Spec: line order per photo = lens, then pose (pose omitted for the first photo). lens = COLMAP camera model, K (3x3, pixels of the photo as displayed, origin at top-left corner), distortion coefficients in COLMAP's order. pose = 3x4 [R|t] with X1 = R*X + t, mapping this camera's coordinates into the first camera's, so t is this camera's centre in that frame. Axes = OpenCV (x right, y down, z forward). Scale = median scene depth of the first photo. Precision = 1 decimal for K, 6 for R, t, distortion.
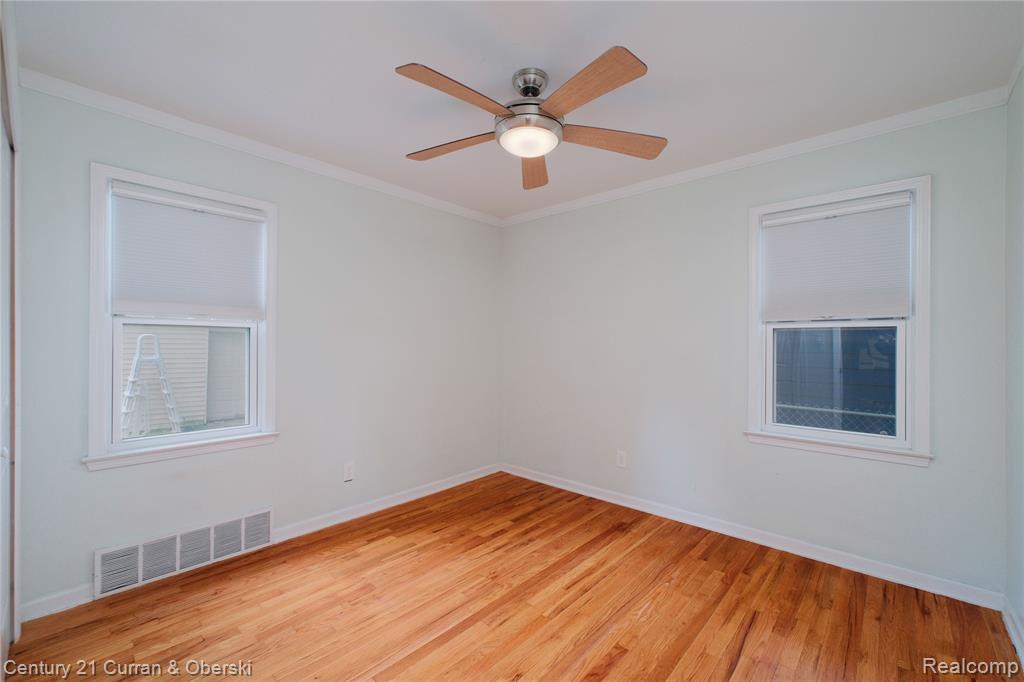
lens RADIAL K [[431.7, 0, 512.0], [0, 431.7, 341.0], [0, 0, 1]] dist [0.000263, 0.000208]
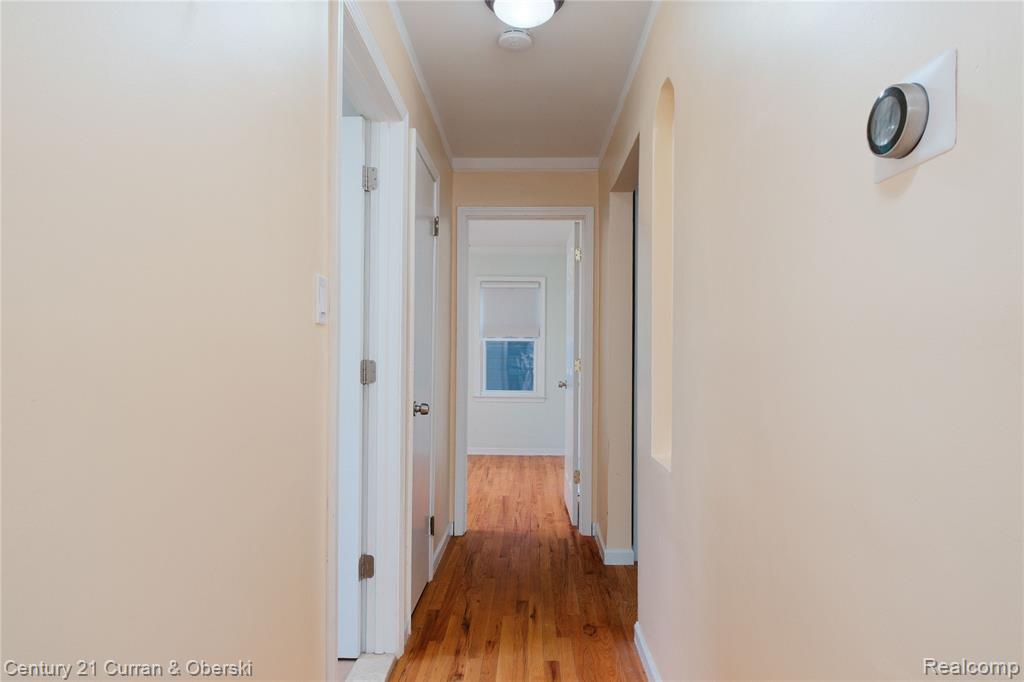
lens RADIAL K [[591.4, 0, 512.0], [0, 591.4, 341.0], [0, 0, 1]] dist [0.000376, 0.000019]
pose [[0.762956, 0.017527, 0.646213, -1.220444], [-0.003958, 0.999740, -0.022443, 0.036326], [-0.646438, 0.014565, 0.762827, -1.309415]]
